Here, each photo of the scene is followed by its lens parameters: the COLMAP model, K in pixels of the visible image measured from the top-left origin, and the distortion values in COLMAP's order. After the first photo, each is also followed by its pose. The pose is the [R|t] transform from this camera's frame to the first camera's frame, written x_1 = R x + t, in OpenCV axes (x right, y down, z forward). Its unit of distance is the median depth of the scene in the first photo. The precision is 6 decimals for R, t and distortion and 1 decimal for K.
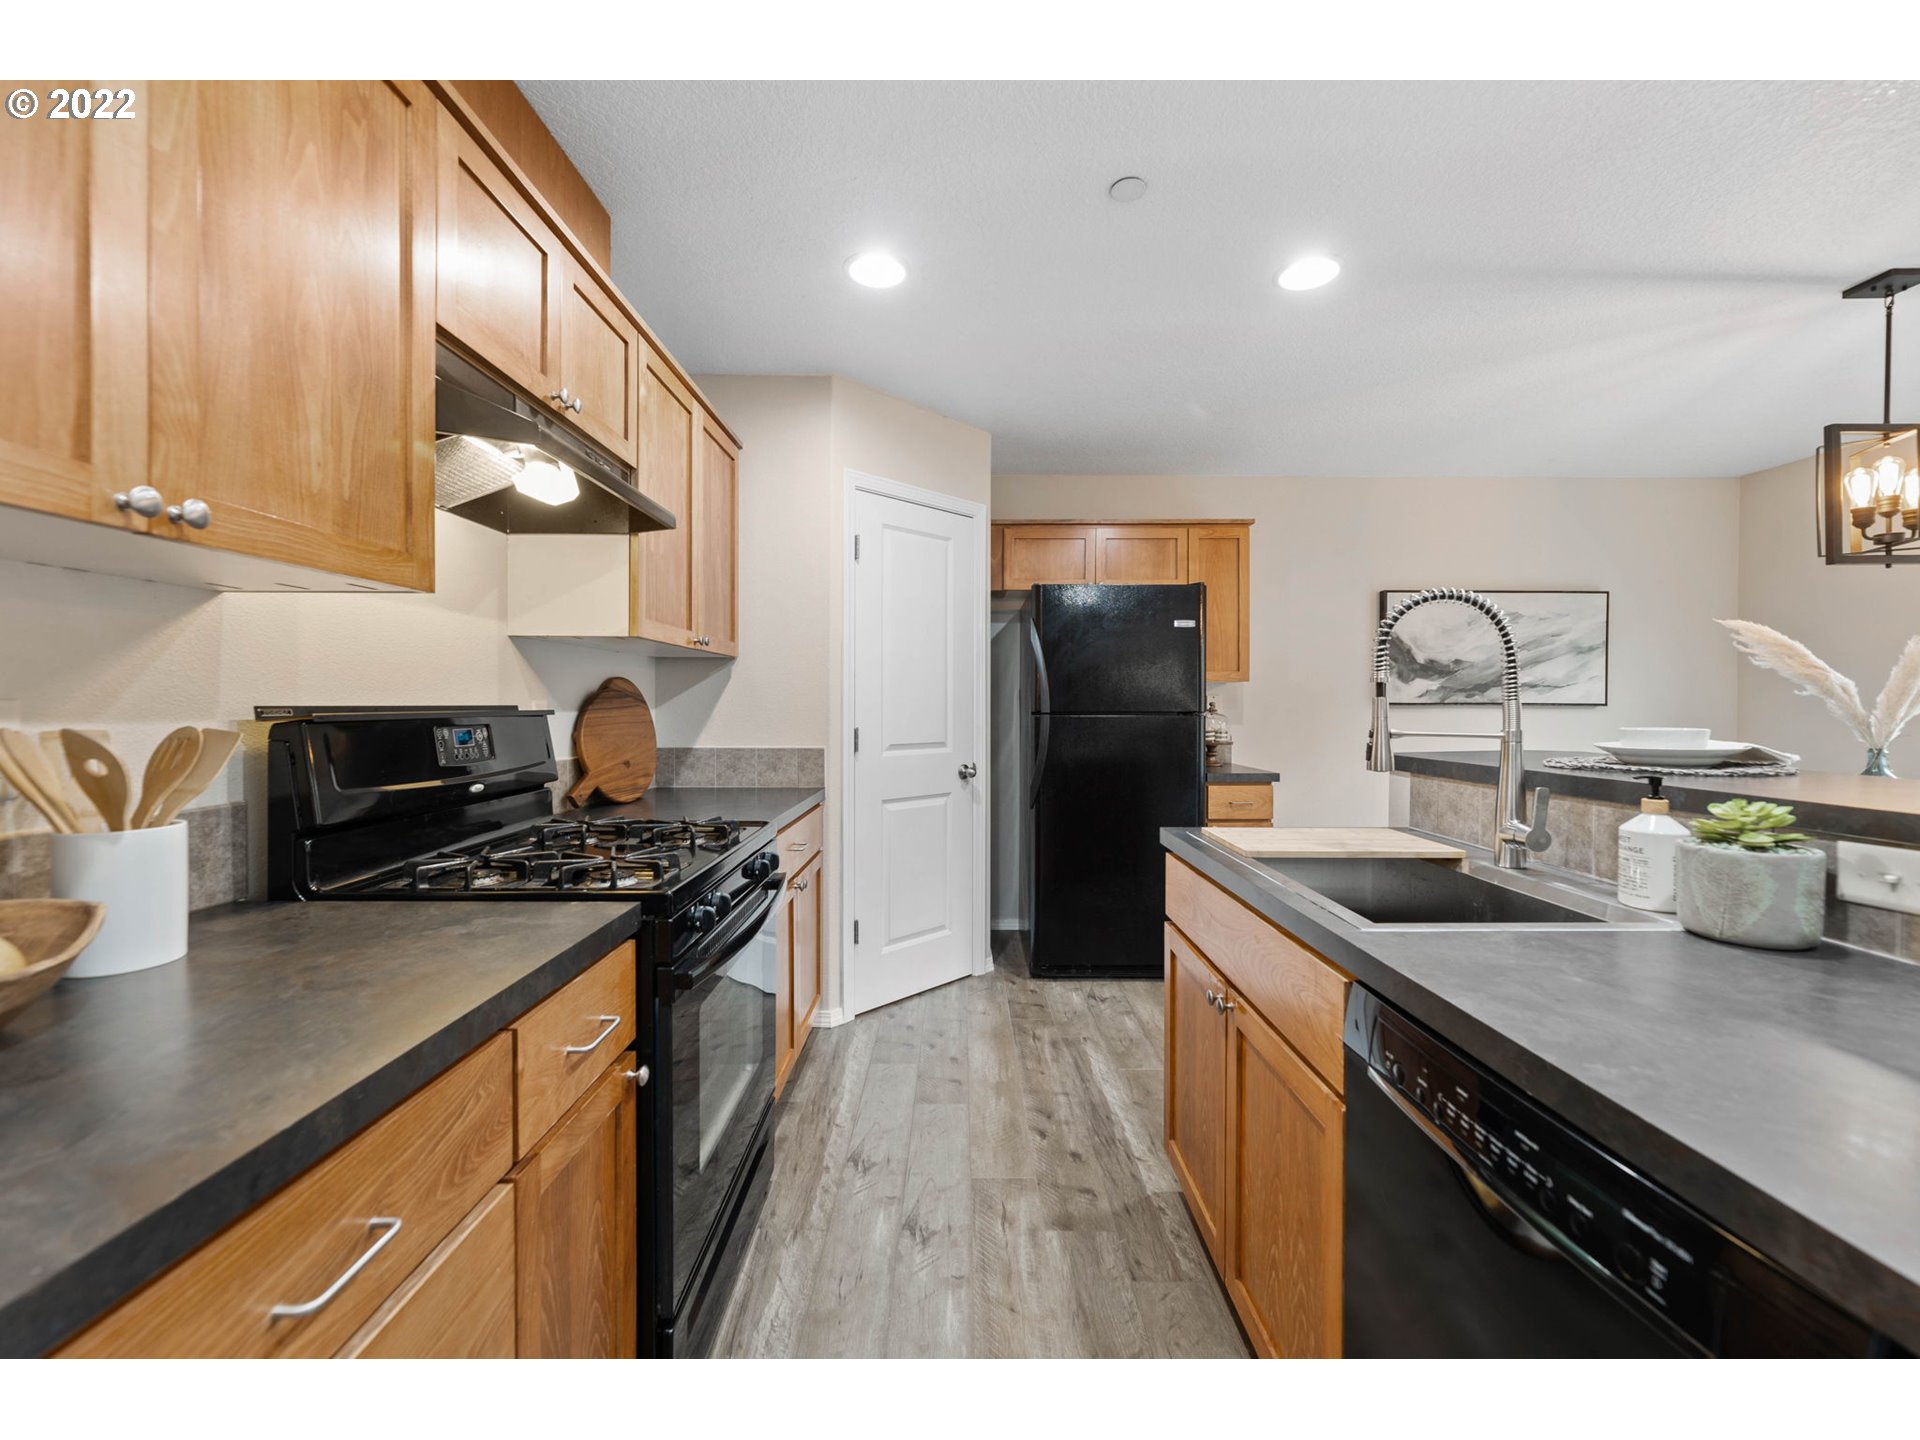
lens RADIAL K [[760.1, 0, 954.0], [0, 760.1, 708.0], [0, 0, 1]] dist [-0.002300, -0.000442]
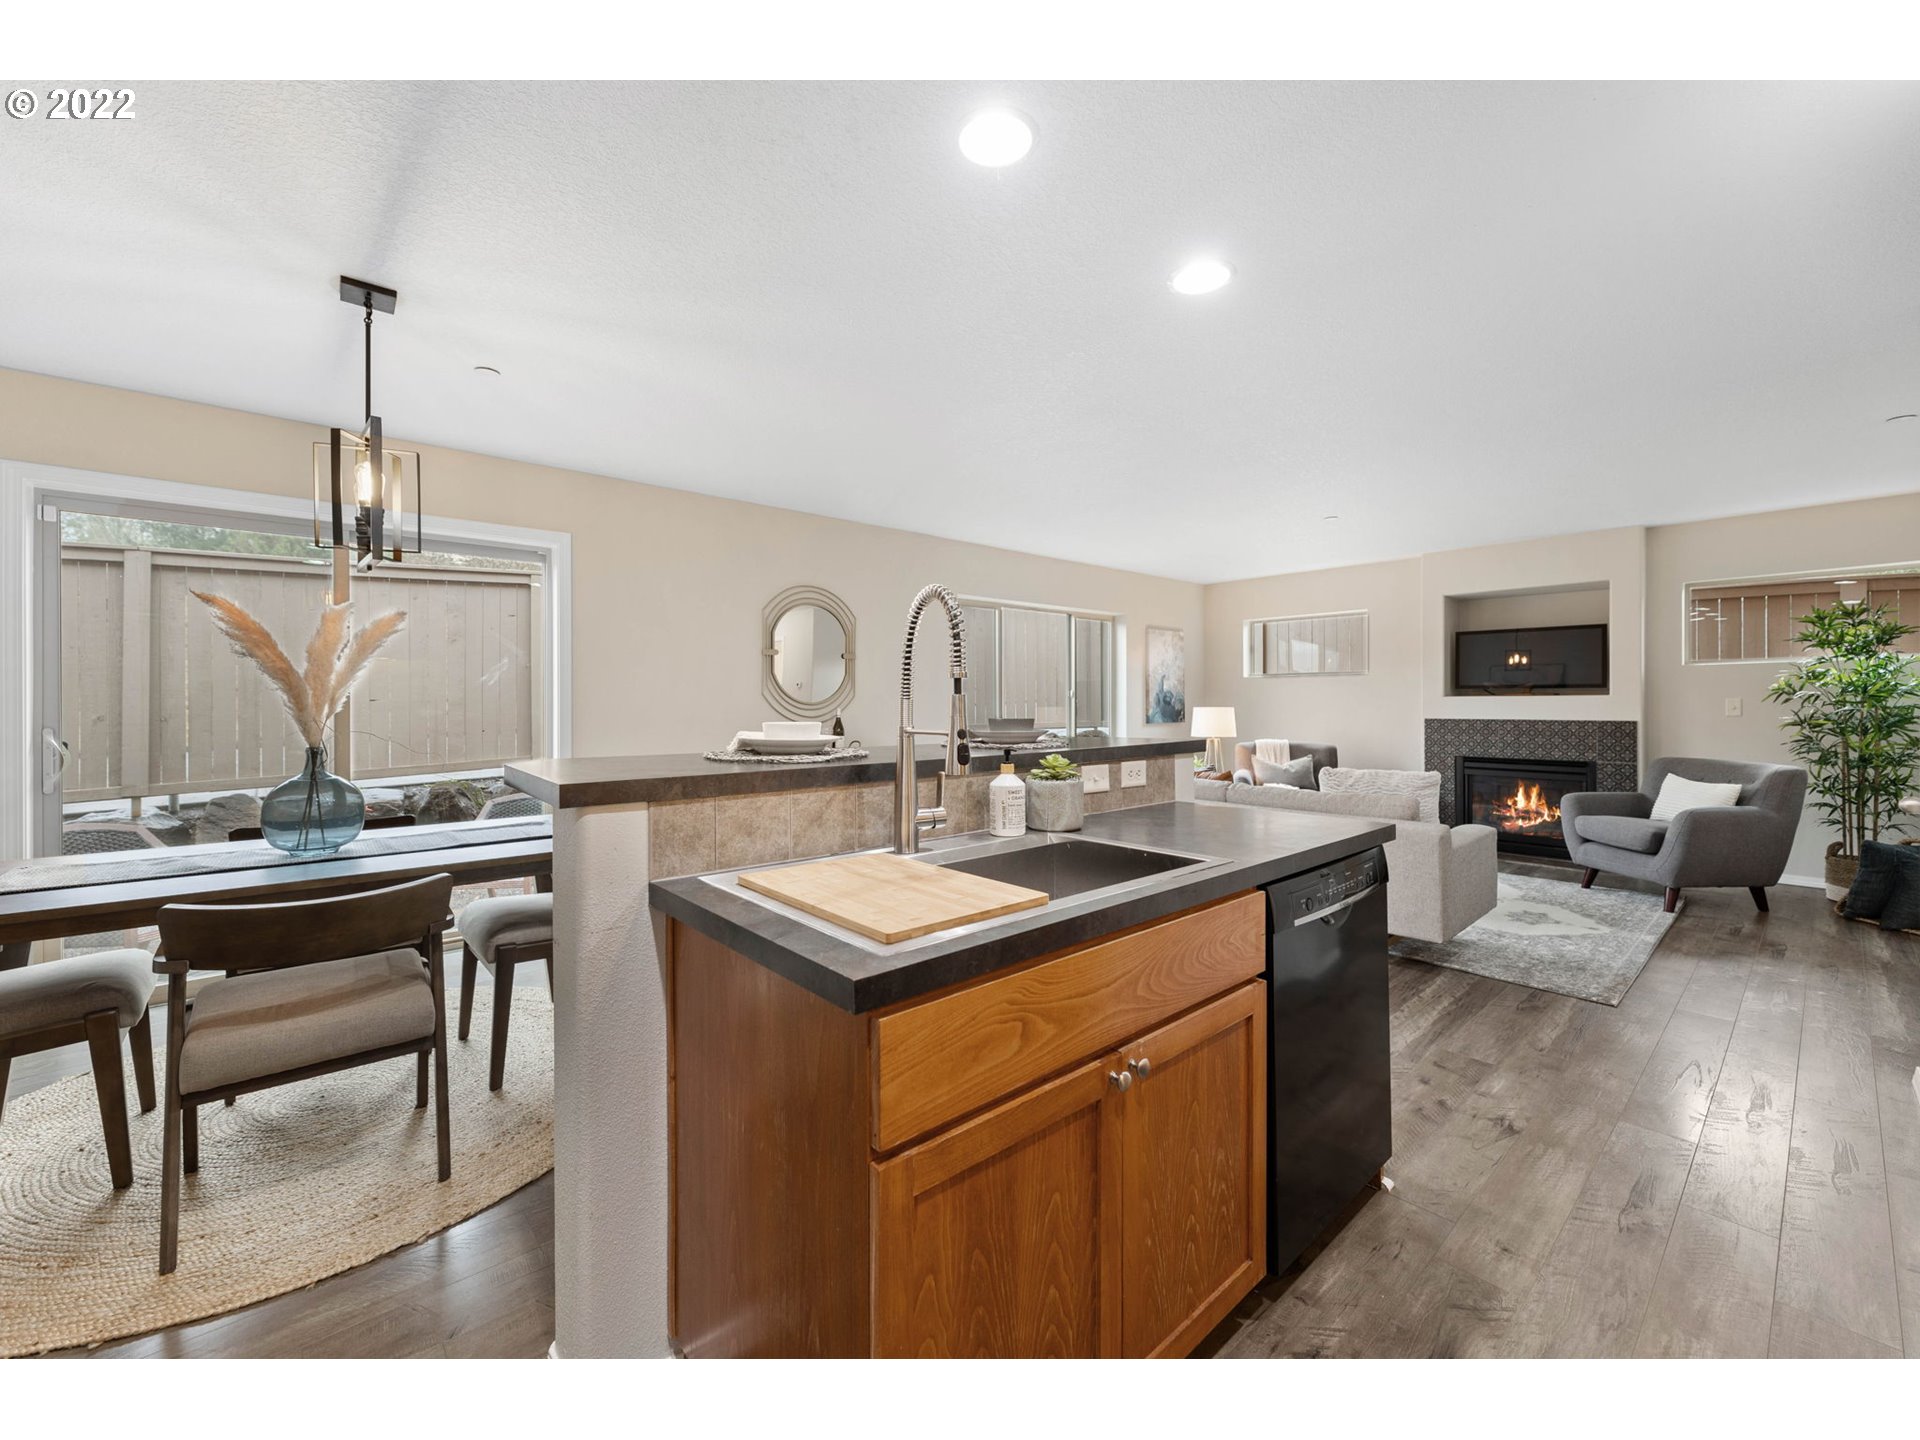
lens RADIAL K [[760.1, 0, 954.0], [0, 760.1, 708.0], [0, 0, 1]] dist [-0.002300, -0.000442]
pose [[-0.655789, 0.004105, 0.754933, -0.058626], [0.014147, 0.999876, 0.006852, -0.001867], [-0.754812, 0.015173, -0.655766, 0.642633]]
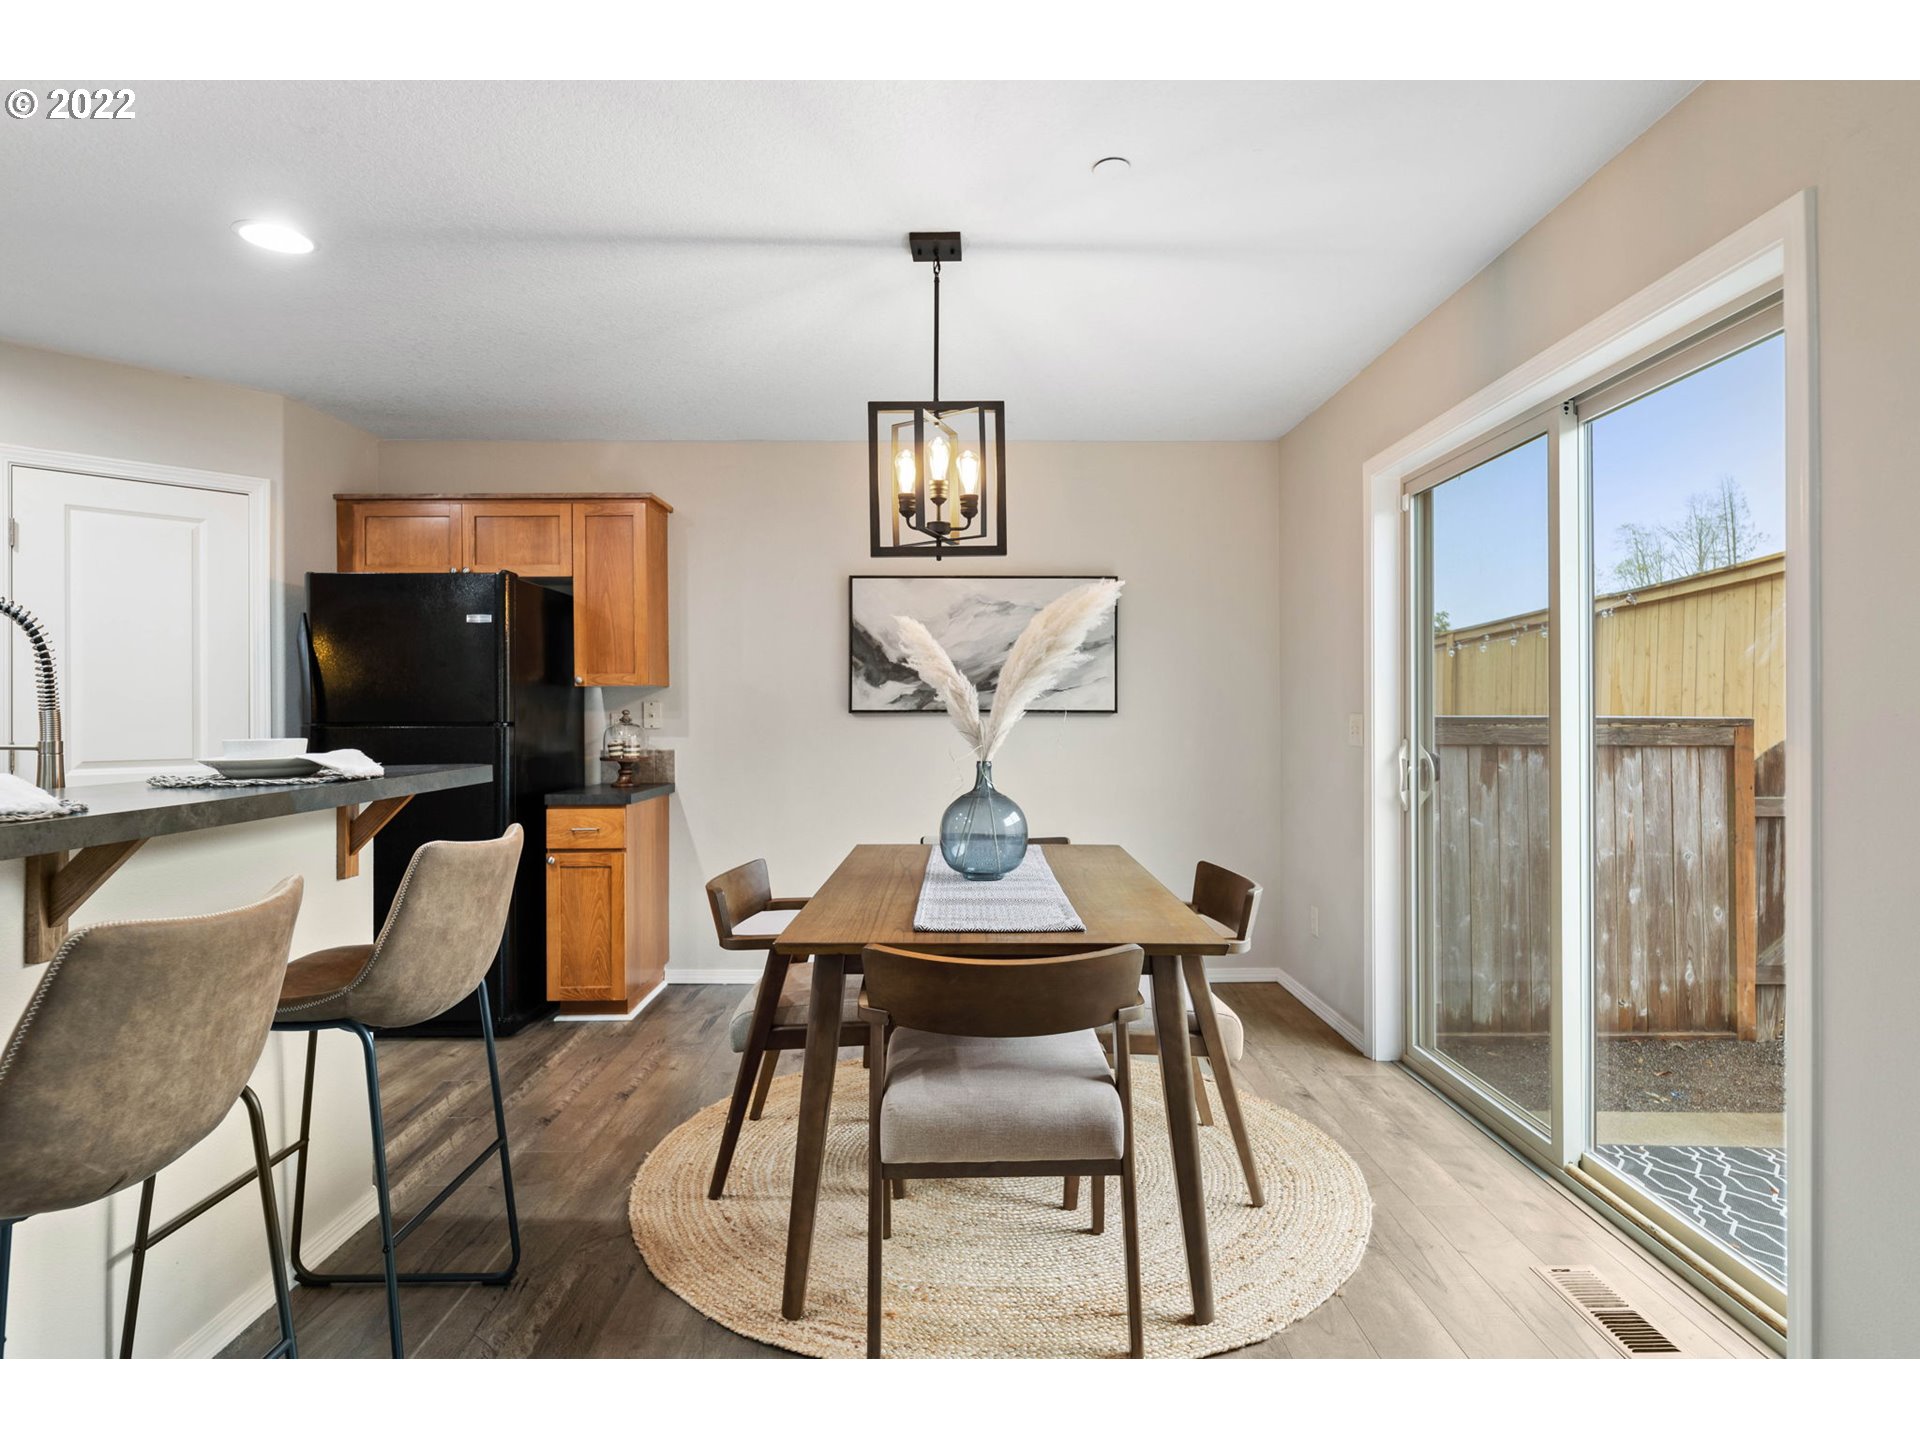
lens RADIAL K [[1013.8, 0, 967.3], [0, 1013.8, 706.8], [0, 0, 1]] dist [-0.000550, -0.000241]
pose [[0.999984, -0.002898, 0.004892, 0.762695], [0.002949, 0.999942, -0.010385, 0.001474], [-0.004862, 0.010399, 0.999934, -0.126730]]
